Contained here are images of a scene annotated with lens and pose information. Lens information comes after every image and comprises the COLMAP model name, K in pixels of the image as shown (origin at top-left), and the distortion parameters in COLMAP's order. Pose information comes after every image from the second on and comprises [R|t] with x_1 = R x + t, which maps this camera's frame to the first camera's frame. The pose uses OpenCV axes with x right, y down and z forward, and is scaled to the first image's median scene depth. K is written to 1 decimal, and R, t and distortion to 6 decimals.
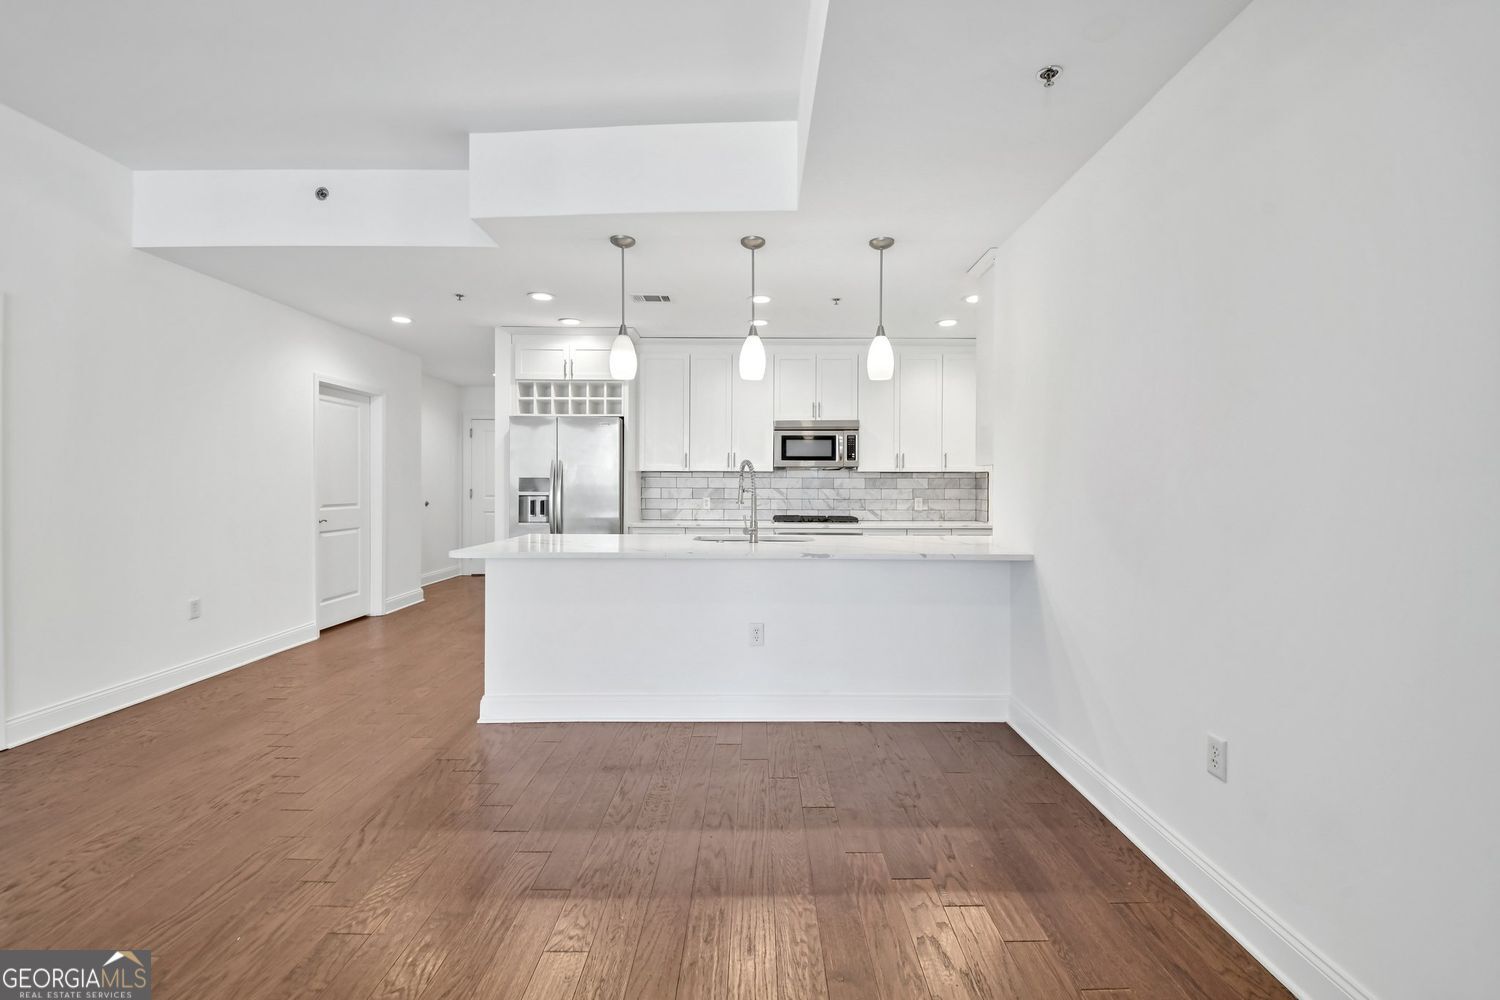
lens RADIAL K [[640.0, 0, 760.0], [0, 640.0, 488.2], [0, 0, 1]] dist [0.032299, -0.031690]
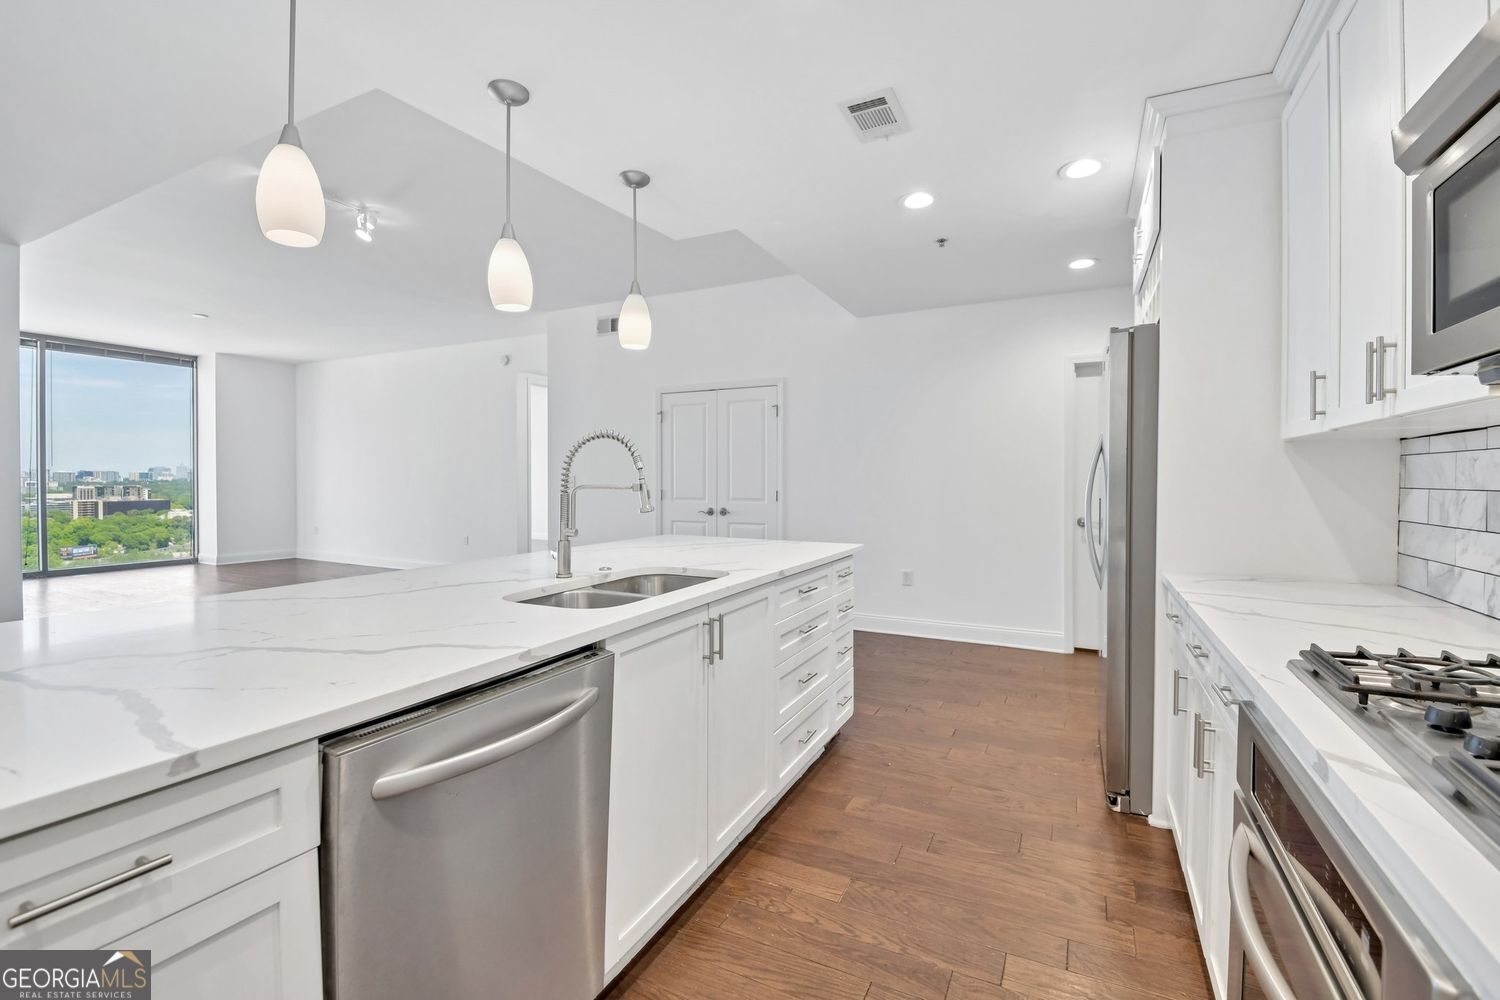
lens RADIAL K [[640.0, 0, 760.0], [0, 640.0, 488.2], [0, 0, 1]] dist [0.032299, -0.031690]
pose [[-0.439692, 0.006941, -0.898122, 0.269027], [-0.009376, 0.999880, 0.012318, -0.001575], [0.898100, 0.013837, -0.439574, 0.910284]]
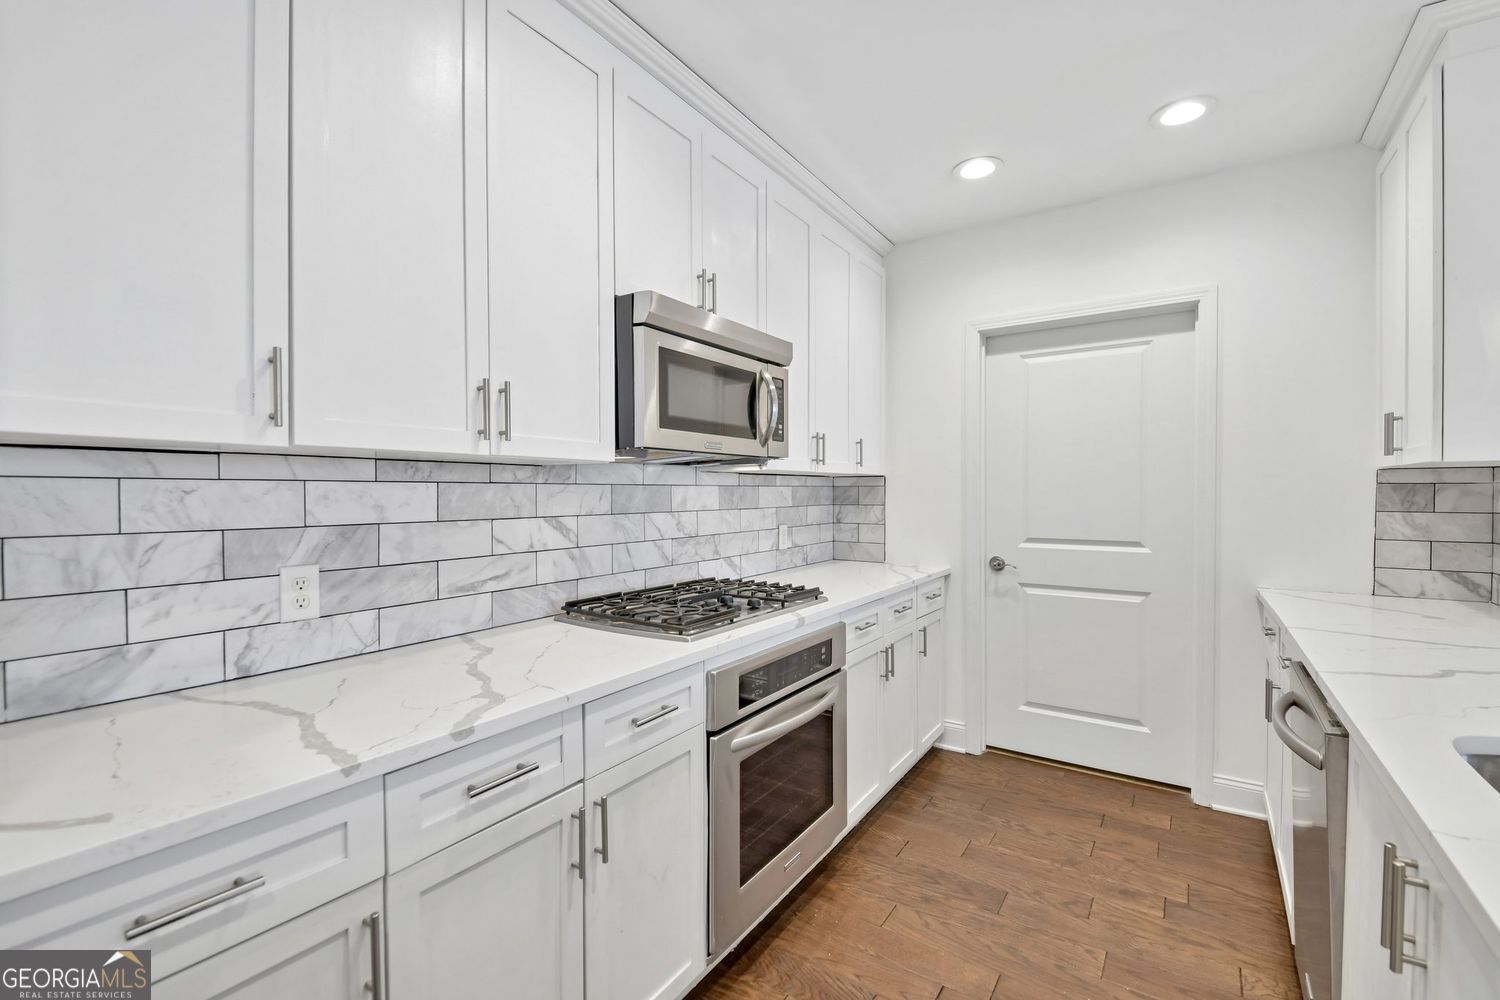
lens RADIAL K [[642.3, 0, 753.4], [0, 642.3, 498.0], [0, 0, 1]] dist [0.034487, -0.033254]
pose [[0.554346, -0.013285, 0.832180, -0.198810], [0.006601, 0.999911, 0.011566, -0.012994], [-0.832260, -0.000918, 0.554385, 0.789460]]
